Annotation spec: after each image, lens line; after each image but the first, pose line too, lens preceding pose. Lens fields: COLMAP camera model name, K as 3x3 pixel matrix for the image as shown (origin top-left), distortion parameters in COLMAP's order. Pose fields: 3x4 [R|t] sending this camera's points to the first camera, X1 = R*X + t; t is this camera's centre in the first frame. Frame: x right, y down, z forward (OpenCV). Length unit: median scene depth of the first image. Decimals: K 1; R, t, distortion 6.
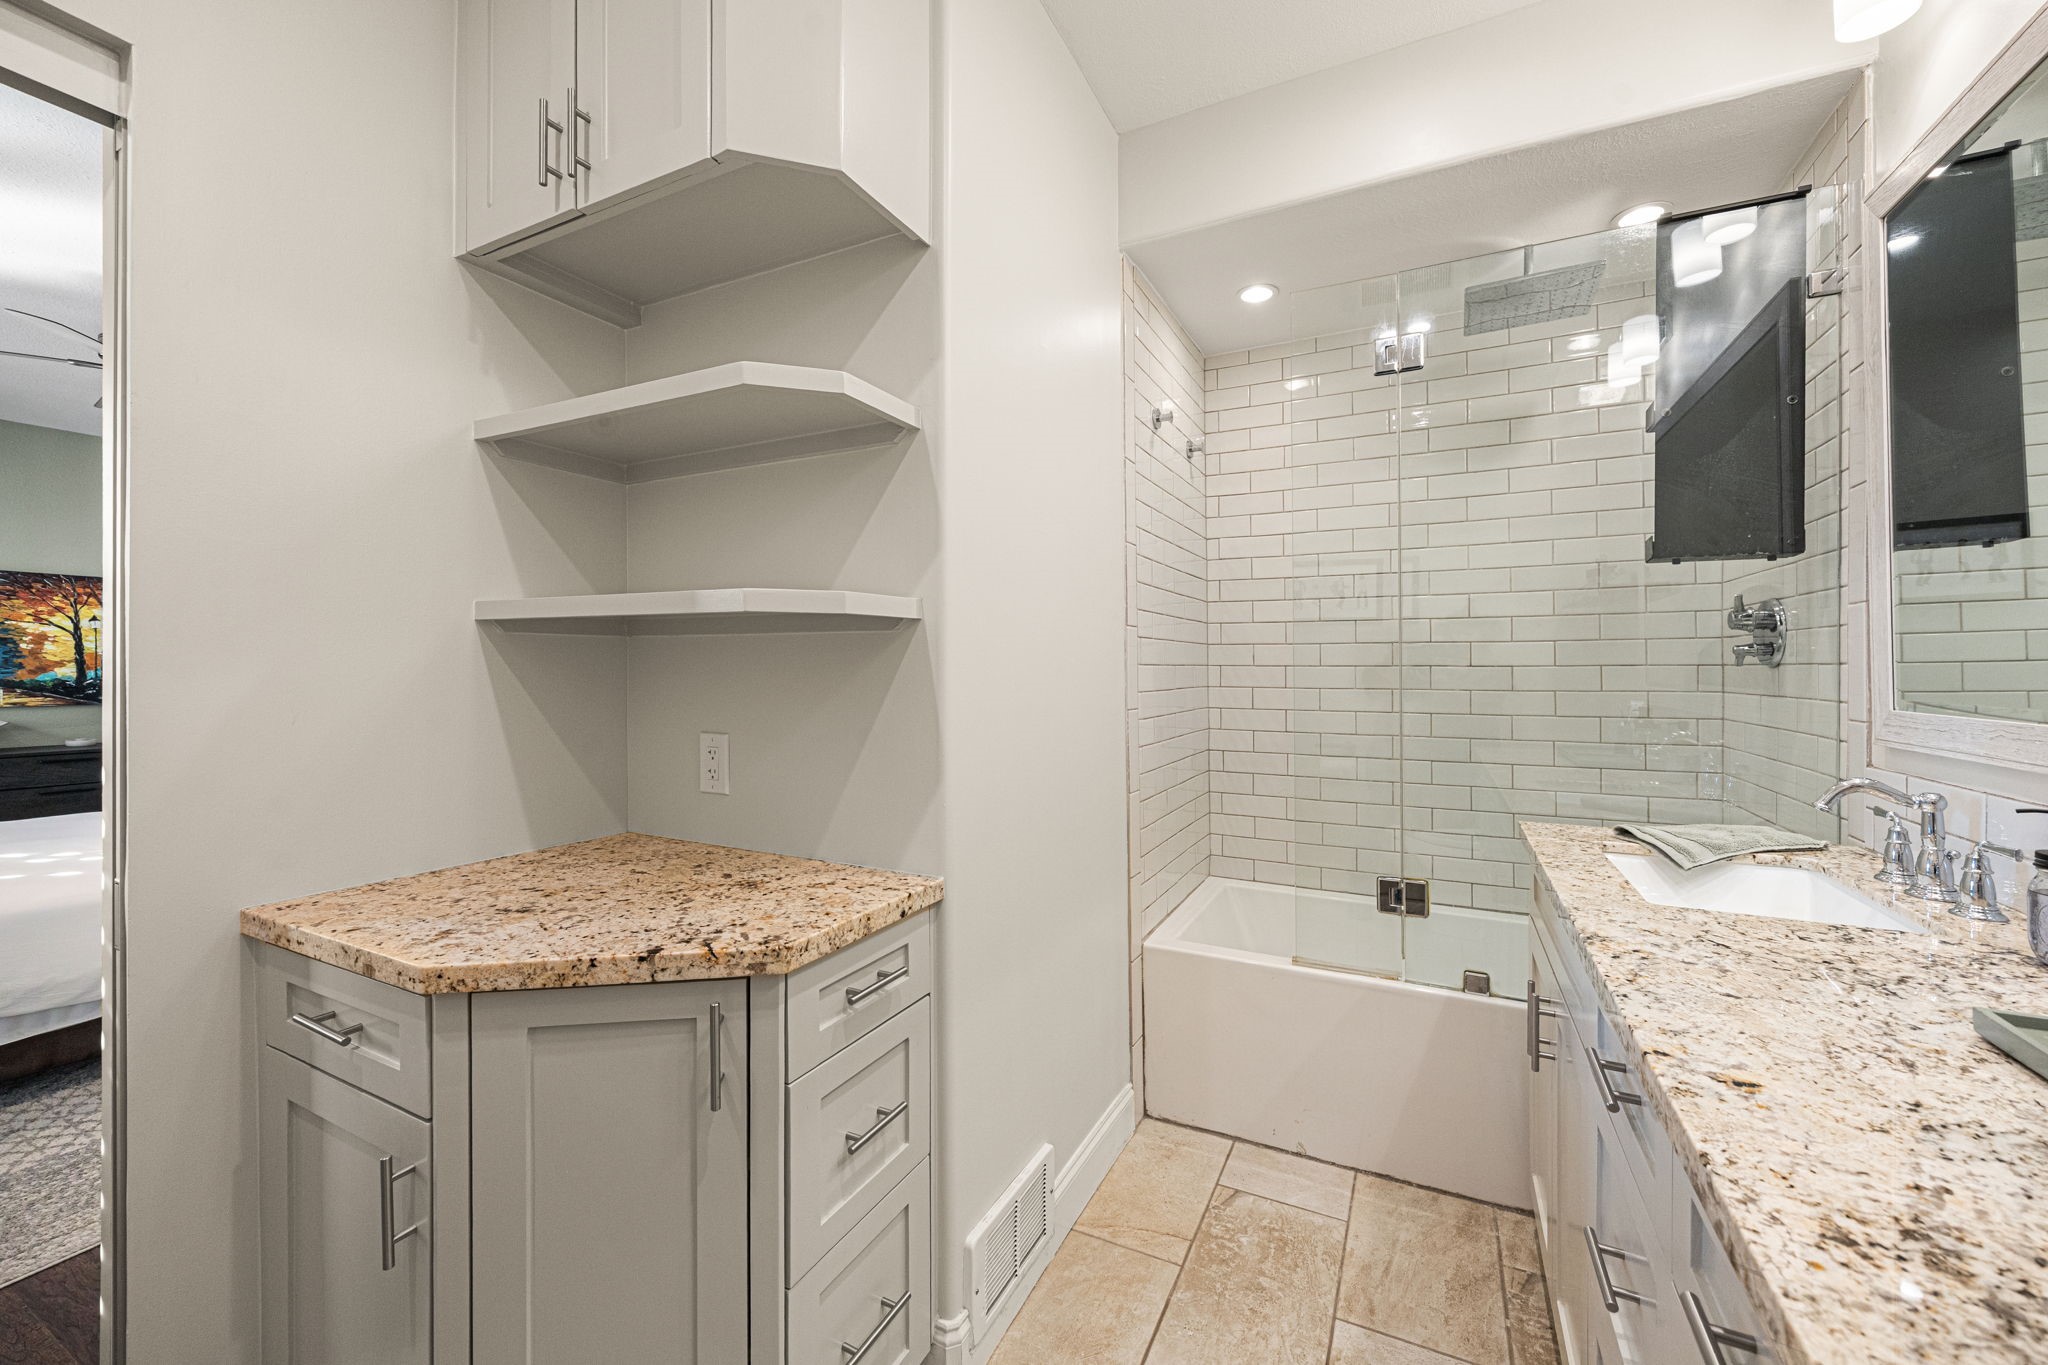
lens RADIAL K [[798.0, 0, 1029.4], [0, 798.0, 665.7], [0, 0, 1]] dist [0.002897, 0.000770]
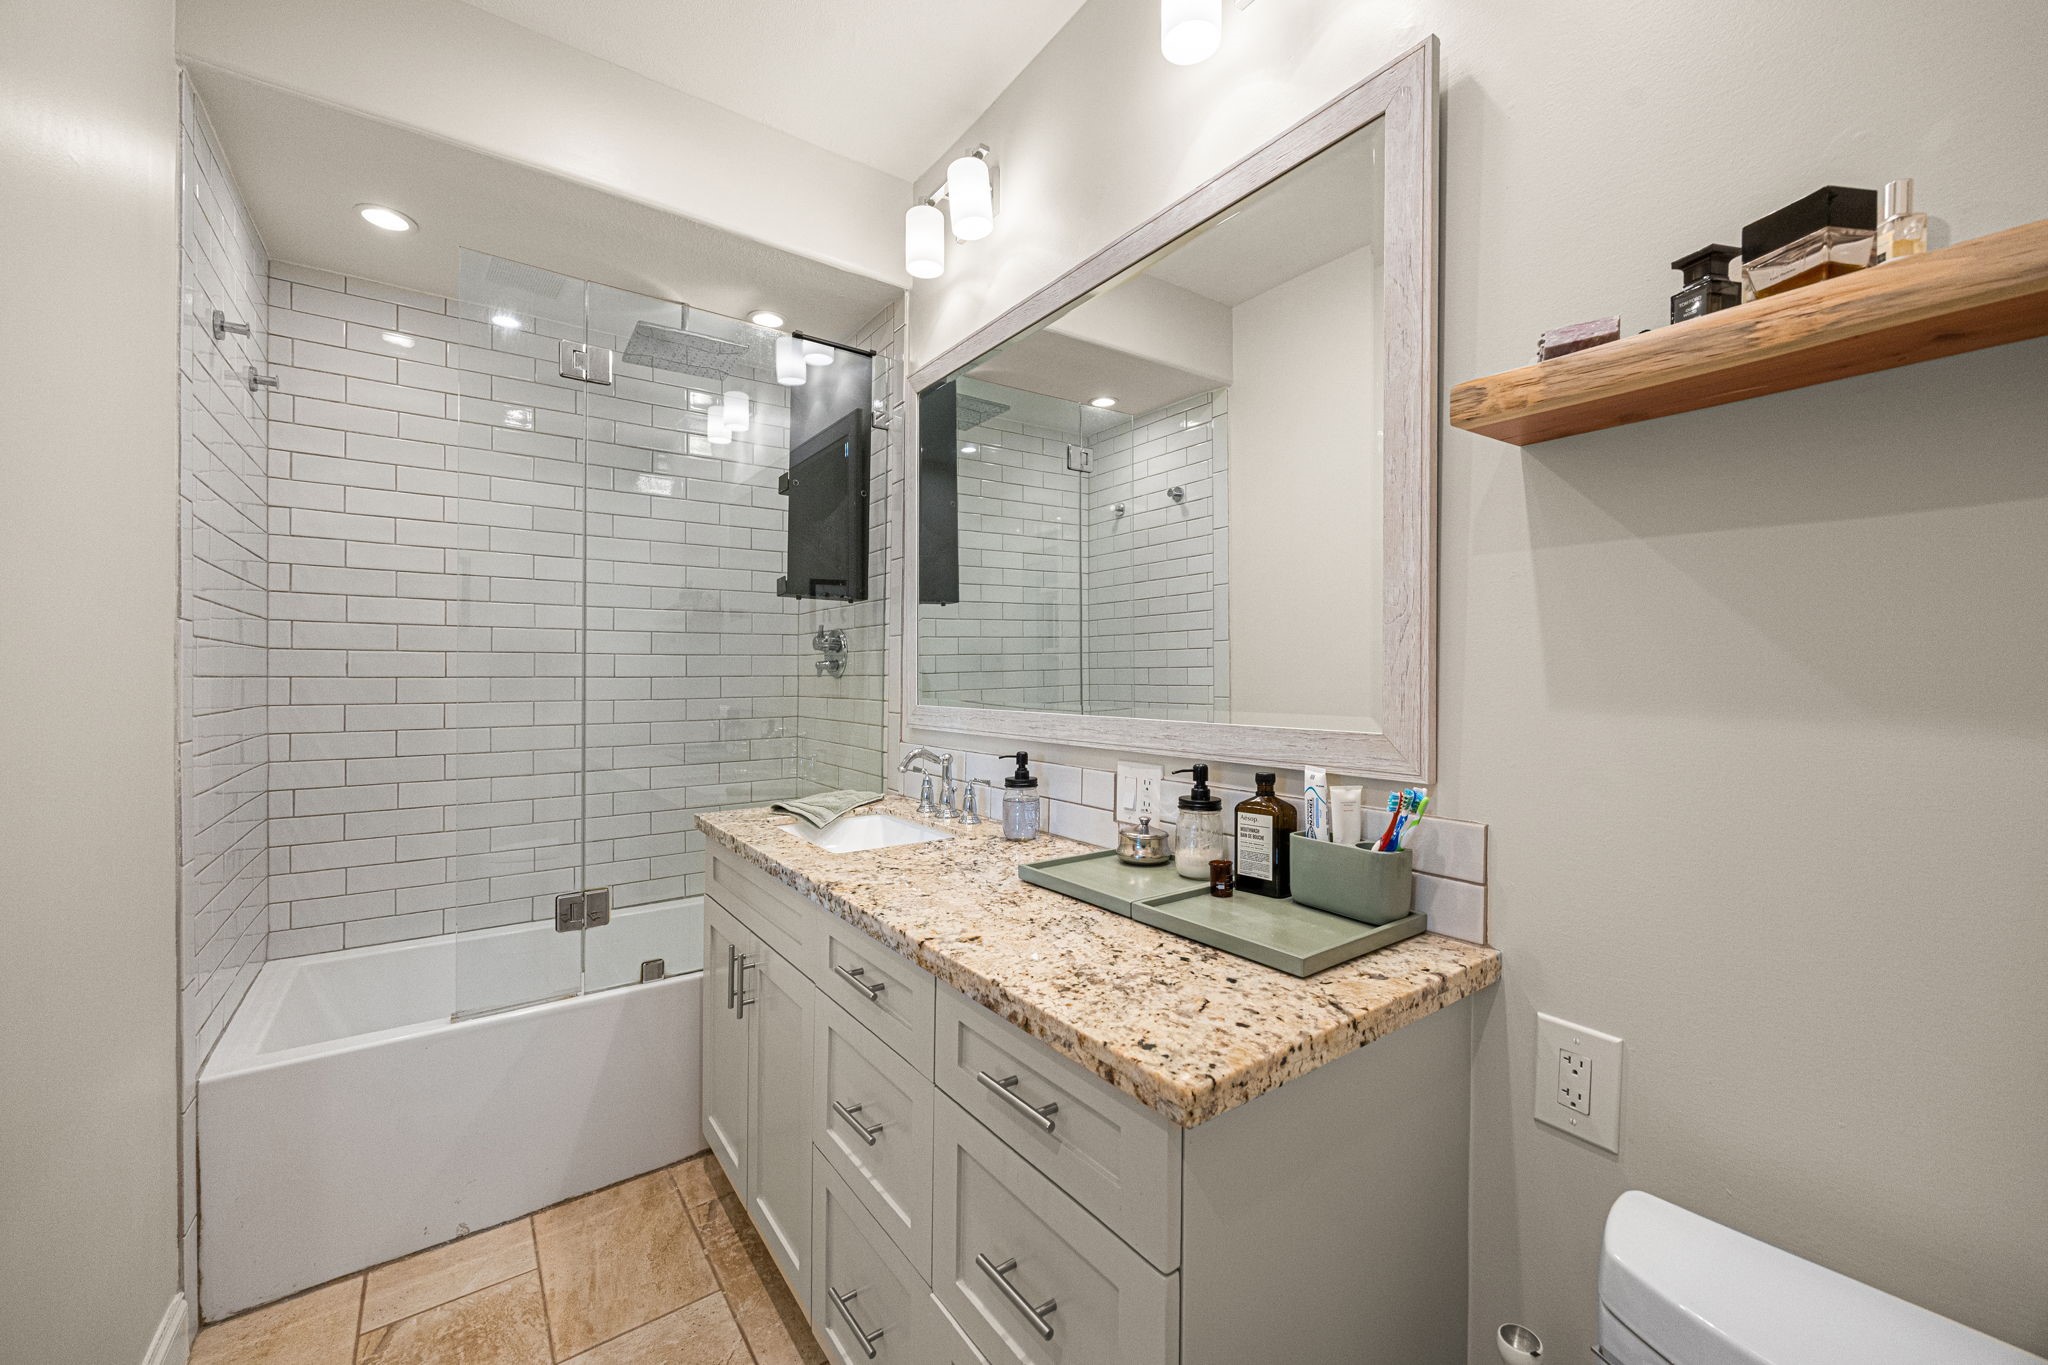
lens RADIAL K [[798.0, 0, 1022.4], [0, 798.0, 680.1], [0, 0, 1]] dist [0.002897, 0.000770]
pose [[0.467545, -0.005339, 0.883953, -0.161988], [0.000180, 0.999982, 0.005944, -0.002175], [-0.883969, -0.002620, 0.467538, 0.056422]]
